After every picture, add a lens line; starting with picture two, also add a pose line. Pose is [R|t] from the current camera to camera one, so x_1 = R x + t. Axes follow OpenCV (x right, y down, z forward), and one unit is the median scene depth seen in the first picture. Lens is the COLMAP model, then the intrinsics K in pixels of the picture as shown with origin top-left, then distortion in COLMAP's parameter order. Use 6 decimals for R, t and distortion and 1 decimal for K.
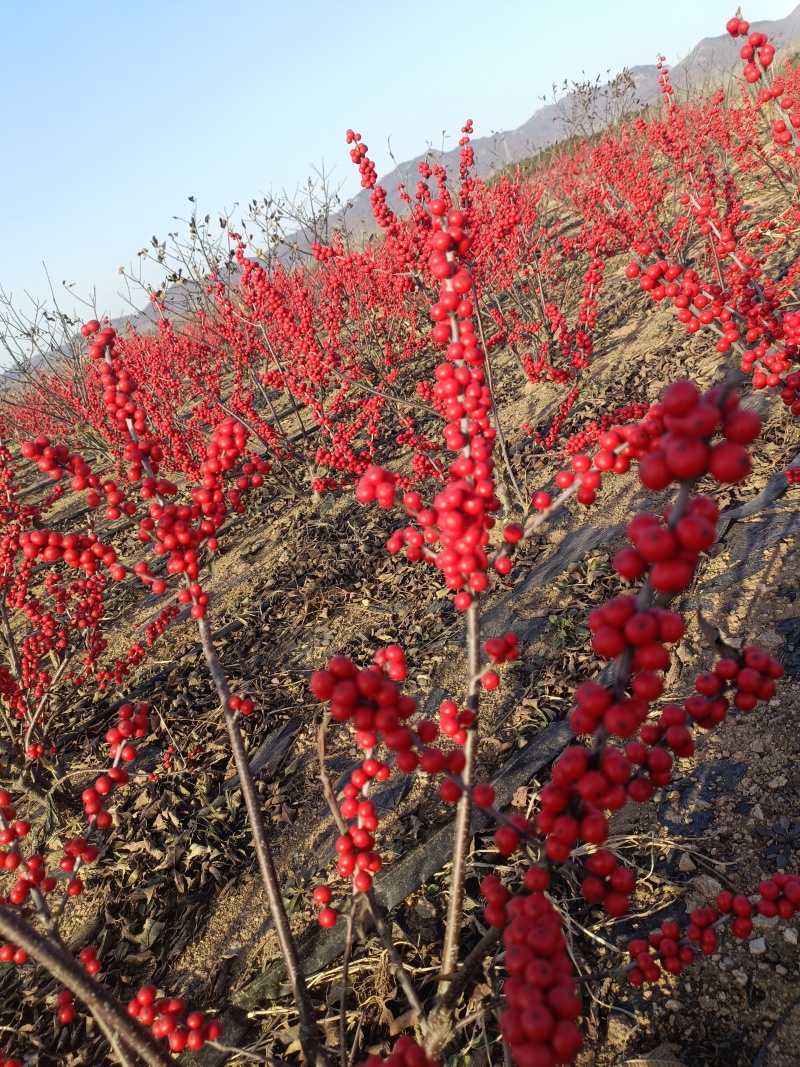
lens RADIAL K [[785.7, 0, 397.3], [0, 785.7, 528.5], [0, 0, 1]] dist [0.050120, -0.010249]
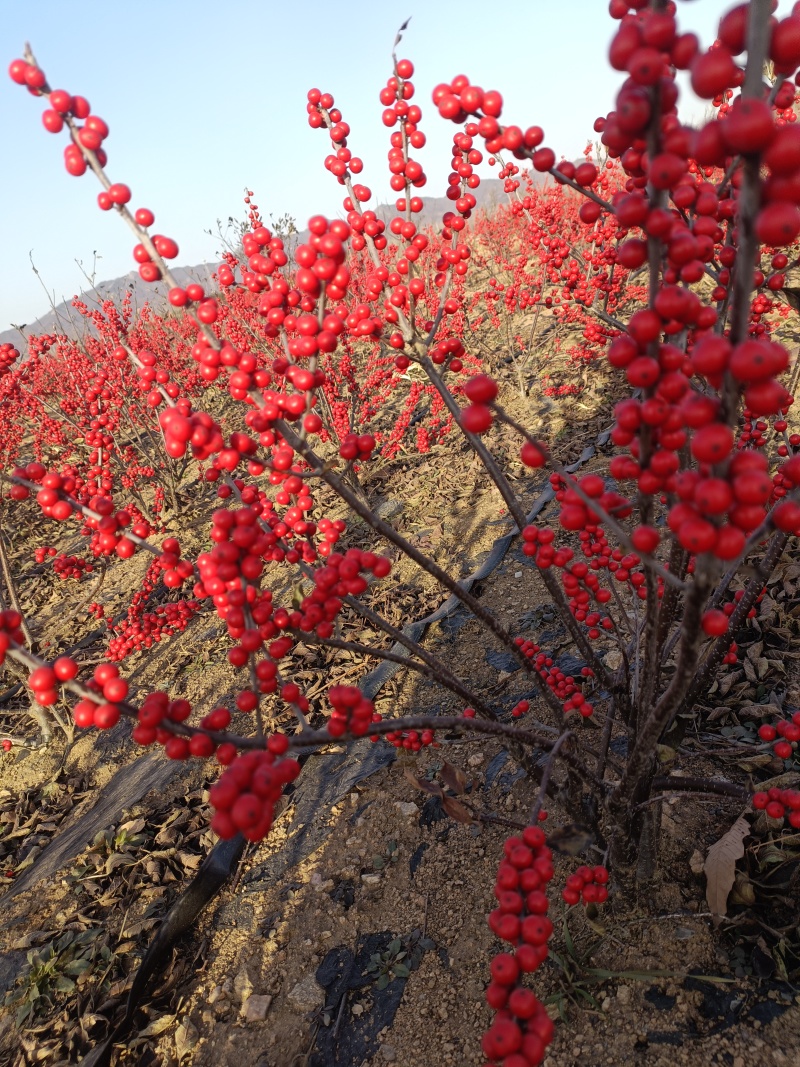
lens RADIAL K [[785.7, 0, 401.4], [0, 785.7, 535.5], [0, 0, 1]] dist [0.050120, -0.010249]
pose [[0.936119, -0.024807, 0.350808, 0.209116], [0.072012, 0.989894, -0.122161, -0.099822], [-0.344233, 0.139619, 0.928445, 0.198276]]
